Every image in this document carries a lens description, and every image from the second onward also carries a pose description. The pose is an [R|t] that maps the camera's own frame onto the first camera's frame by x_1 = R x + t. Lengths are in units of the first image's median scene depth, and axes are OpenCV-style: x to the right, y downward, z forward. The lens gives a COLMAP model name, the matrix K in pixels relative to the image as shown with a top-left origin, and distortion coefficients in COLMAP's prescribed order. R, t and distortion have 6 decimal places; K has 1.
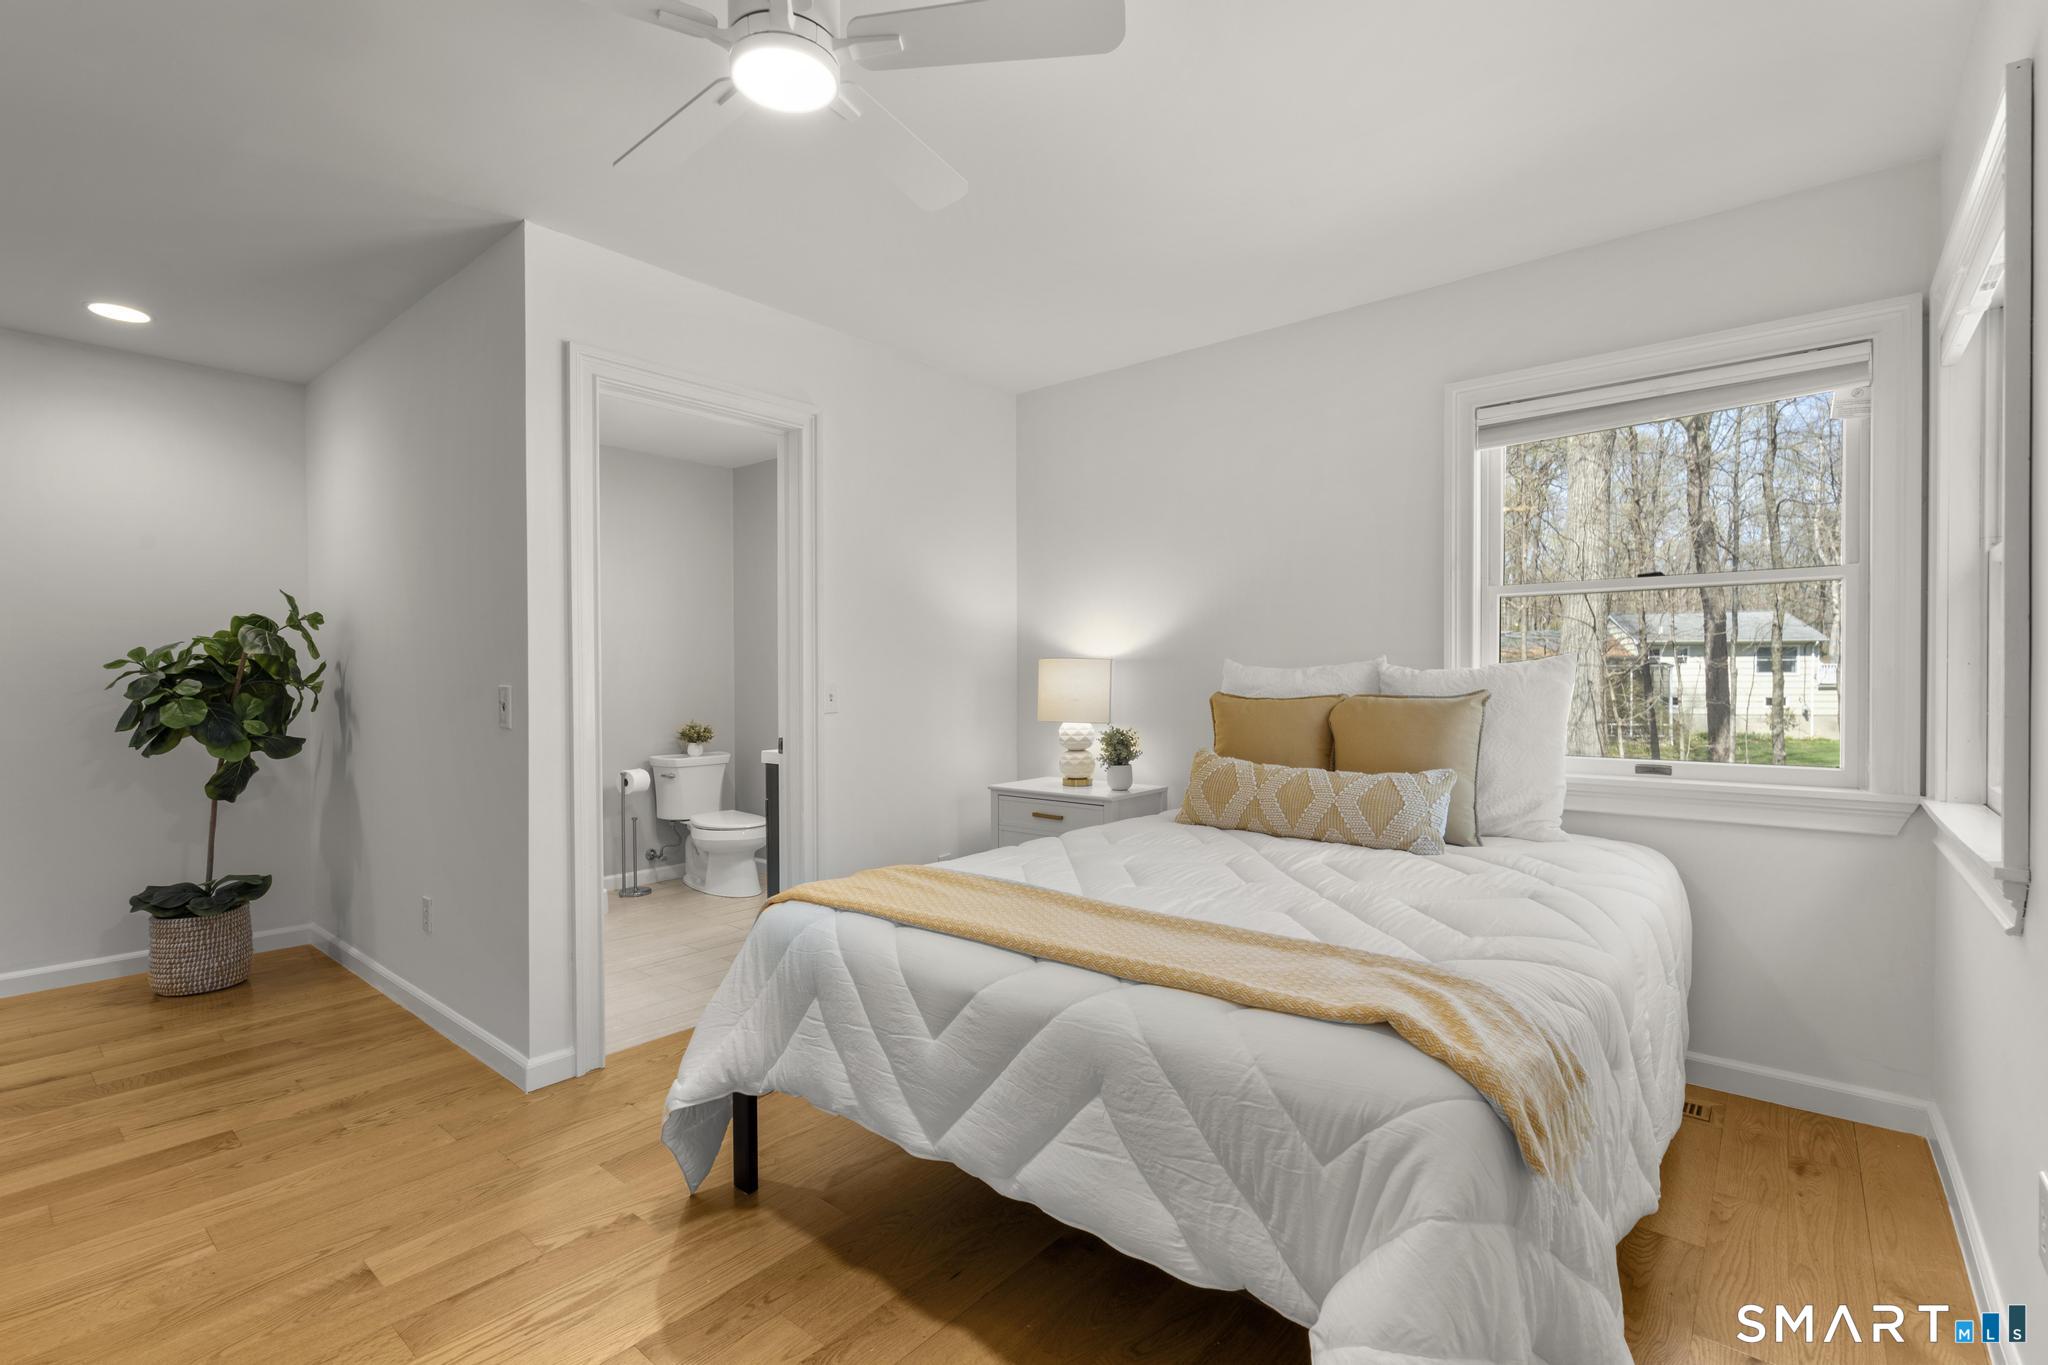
lens RADIAL K [[919.7, 0, 1018.4], [0, 919.7, 689.4], [0, 0, 1]] dist [0.002645, 0.000796]
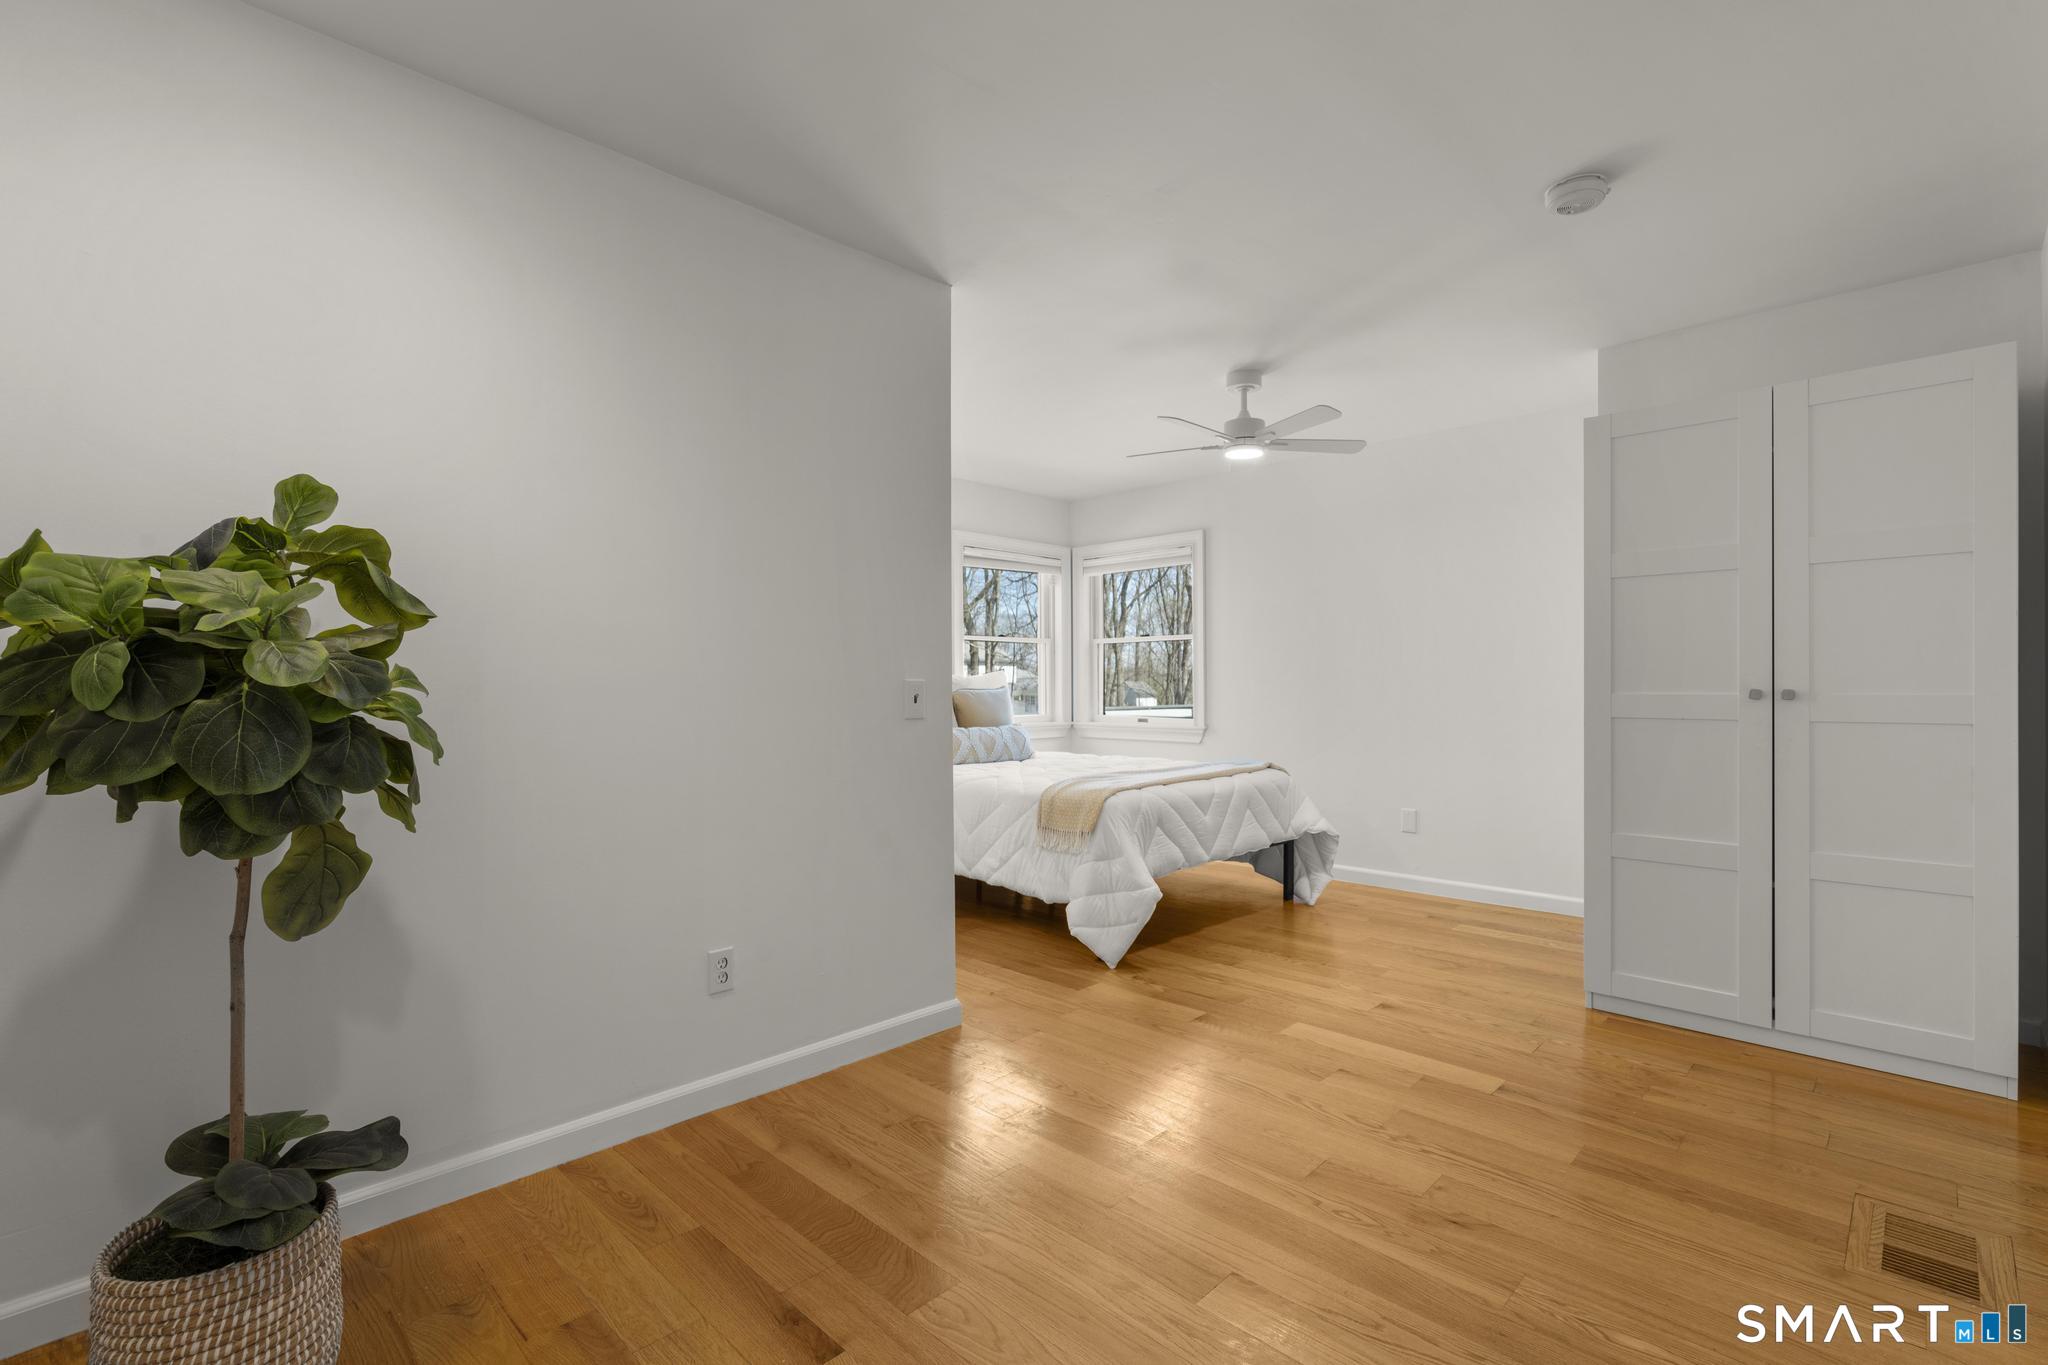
lens RADIAL K [[919.7, 0, 1018.4], [0, 919.7, 689.4], [0, 0, 1]] dist [0.002645, 0.000796]
pose [[0.081032, -0.001003, 0.996711, -2.020453], [0.015237, 0.999884, -0.000232, 0.013890], [-0.996595, 0.015205, 0.081038, 0.982769]]
